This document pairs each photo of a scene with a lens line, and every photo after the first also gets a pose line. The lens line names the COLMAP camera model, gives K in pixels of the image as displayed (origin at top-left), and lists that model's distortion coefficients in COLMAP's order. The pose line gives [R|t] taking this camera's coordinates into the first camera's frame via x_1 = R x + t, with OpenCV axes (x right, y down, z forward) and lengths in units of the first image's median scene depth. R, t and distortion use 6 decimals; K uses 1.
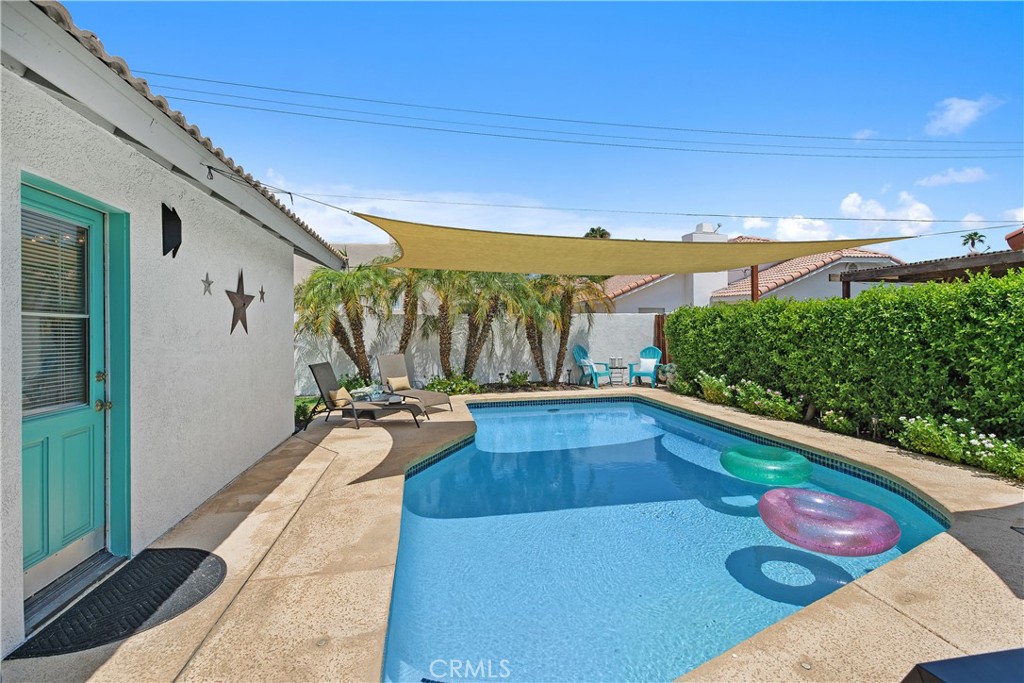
lens RADIAL K [[471.4, 0, 504.1], [0, 471.4, 323.9], [0, 0, 1]] dist [0.009007, -0.002583]
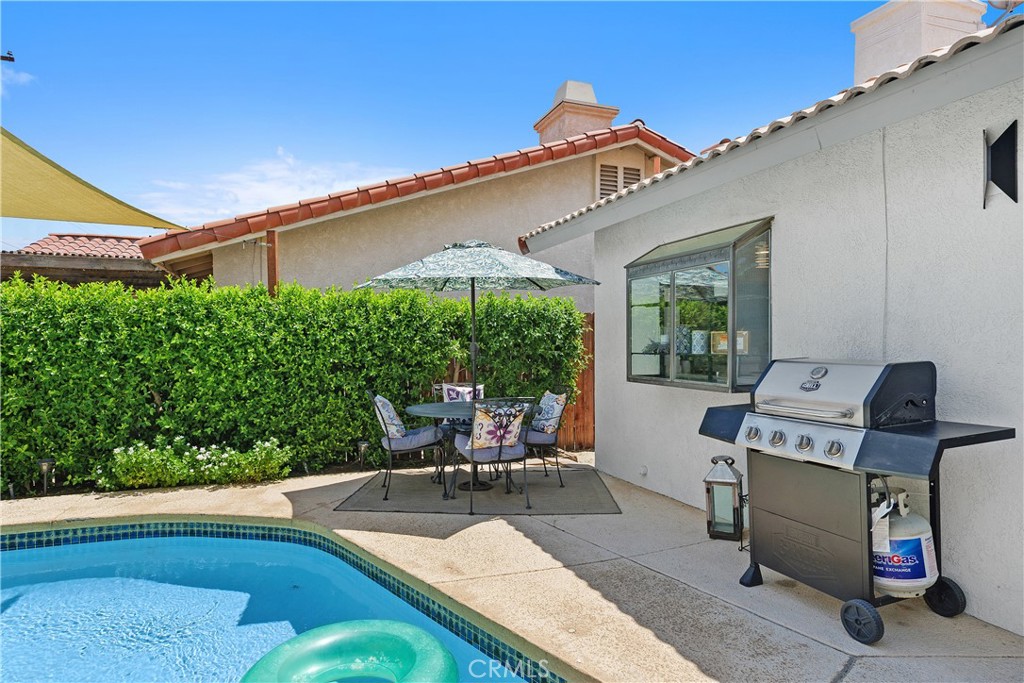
lens RADIAL K [[596.9, 0, 517.3], [0, 596.9, 341.3], [0, 0, 1]] dist [-0.003067, -0.000713]
pose [[-0.204523, 0.011335, 0.978796, -0.146344], [-0.006417, 0.999896, -0.012921, 0.012814], [-0.978841, -0.008924, -0.204428, 0.291559]]
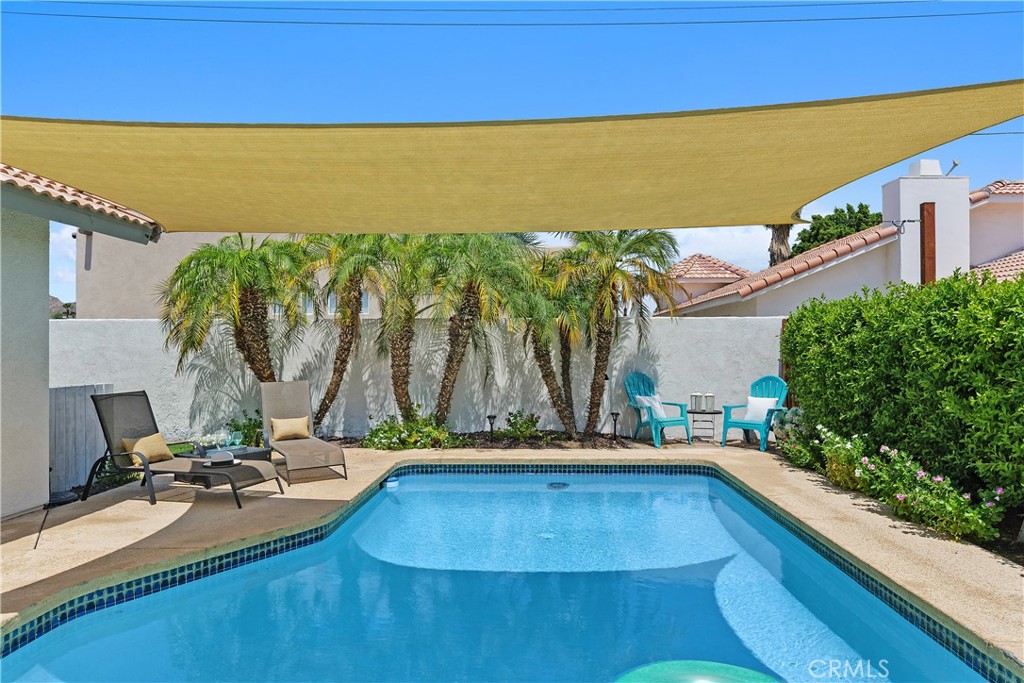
lens RADIAL K [[672.7, 0, 503.4], [0, 672.7, 331.7], [0, 0, 1]] dist [0.008870, -0.000536]
pose [[0.974225, 0.002113, -0.225566, 0.222716], [-0.004682, 0.999930, -0.010853, 0.007780], [0.225528, 0.011629, 0.974167, 0.186466]]
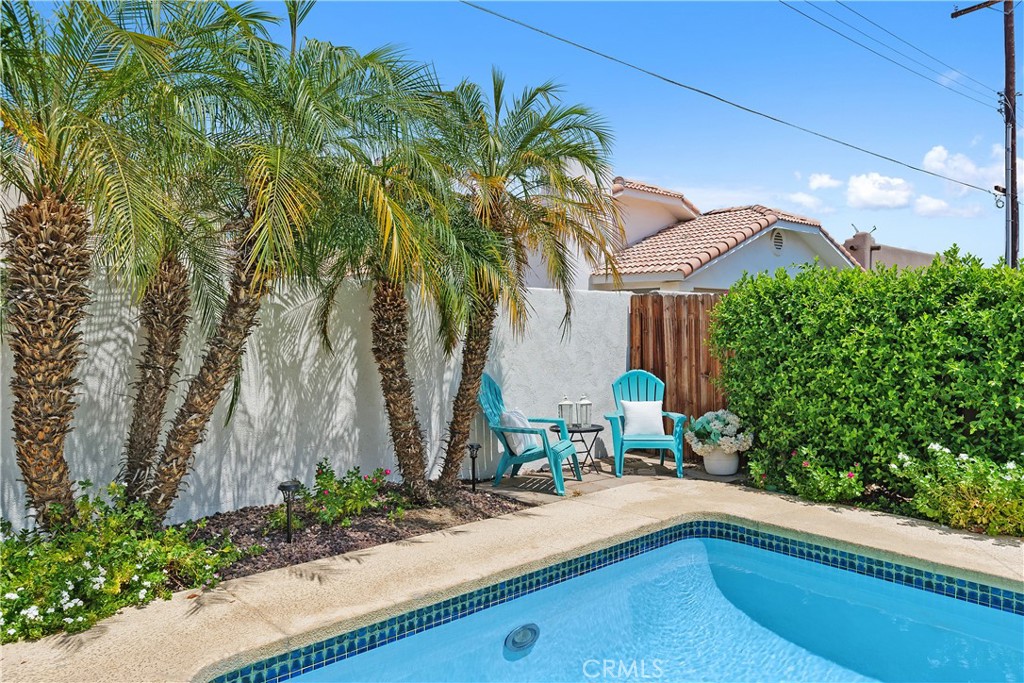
lens RADIAL K [[672.7, 0, 494.4], [0, 672.7, 337.3], [0, 0, 1]] dist [0.008870, -0.000536]
pose [[0.870551, -0.000290, 0.492079, -0.104224], [-0.005020, 0.999943, 0.009469, 0.017299], [-0.492053, -0.010714, 0.870499, 0.666883]]
